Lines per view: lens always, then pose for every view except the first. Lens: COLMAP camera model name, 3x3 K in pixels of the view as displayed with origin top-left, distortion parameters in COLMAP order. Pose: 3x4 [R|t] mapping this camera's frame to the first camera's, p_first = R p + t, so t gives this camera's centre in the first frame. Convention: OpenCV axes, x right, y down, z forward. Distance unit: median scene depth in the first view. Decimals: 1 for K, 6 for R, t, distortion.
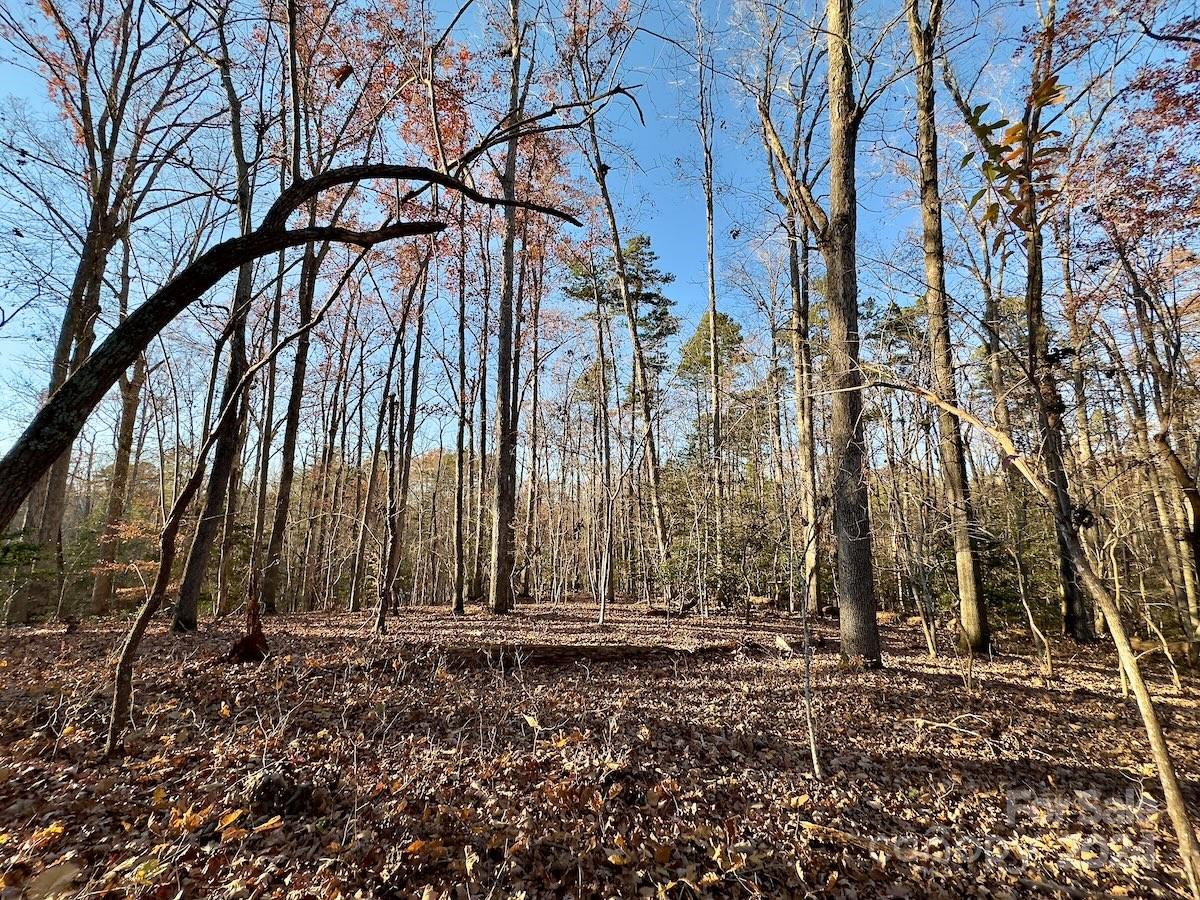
lens RADIAL K [[477.9, 0, 593.8], [0, 477.9, 451.1], [0, 0, 1]] dist [0.001553, -0.000468]
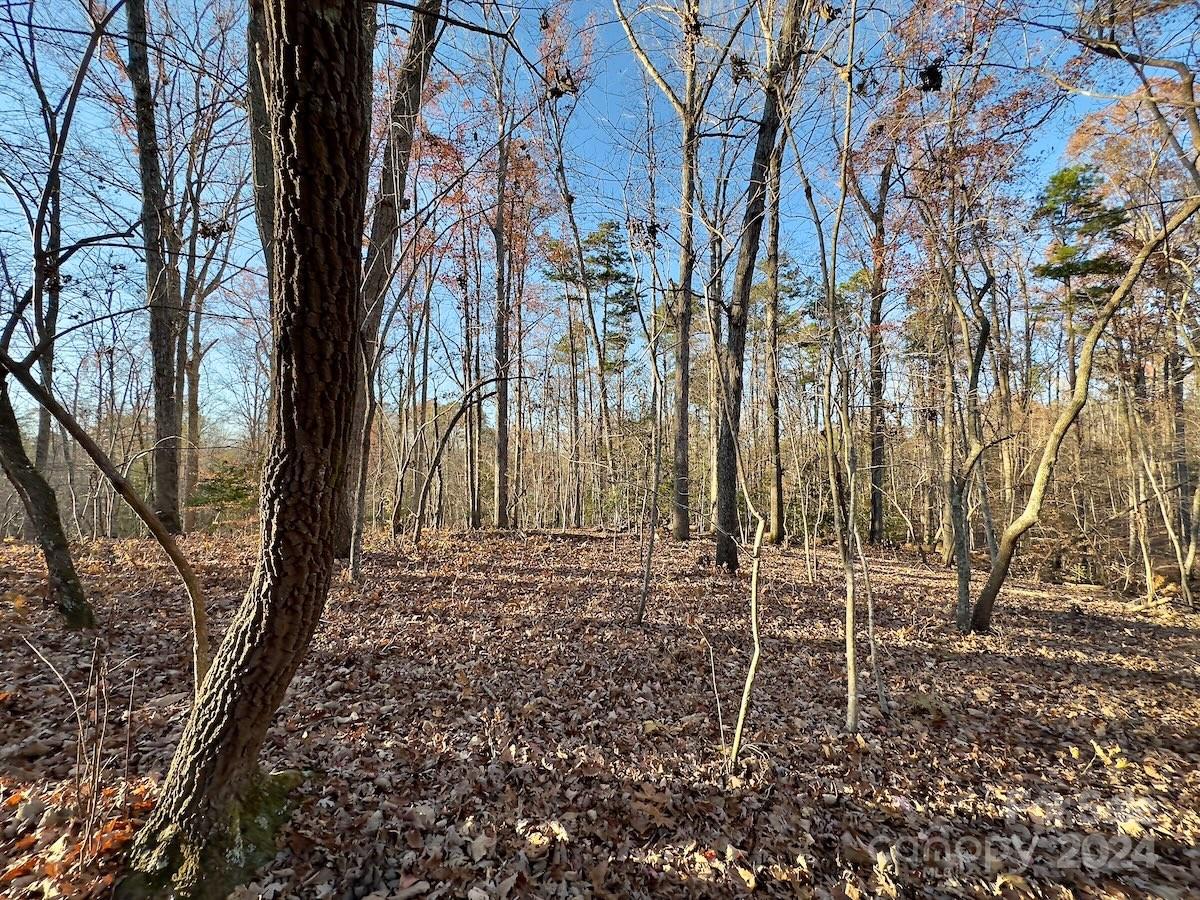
lens RADIAL K [[477.9, 0, 601.0], [0, 477.9, 449.0], [0, 0, 1]] dist [0.001553, -0.000468]
pose [[0.999105, -0.003086, 0.042181, 0.031186], [-0.001573, 0.993935, 0.109959, -0.043450], [-0.042264, -0.109927, 0.993041, -0.239283]]
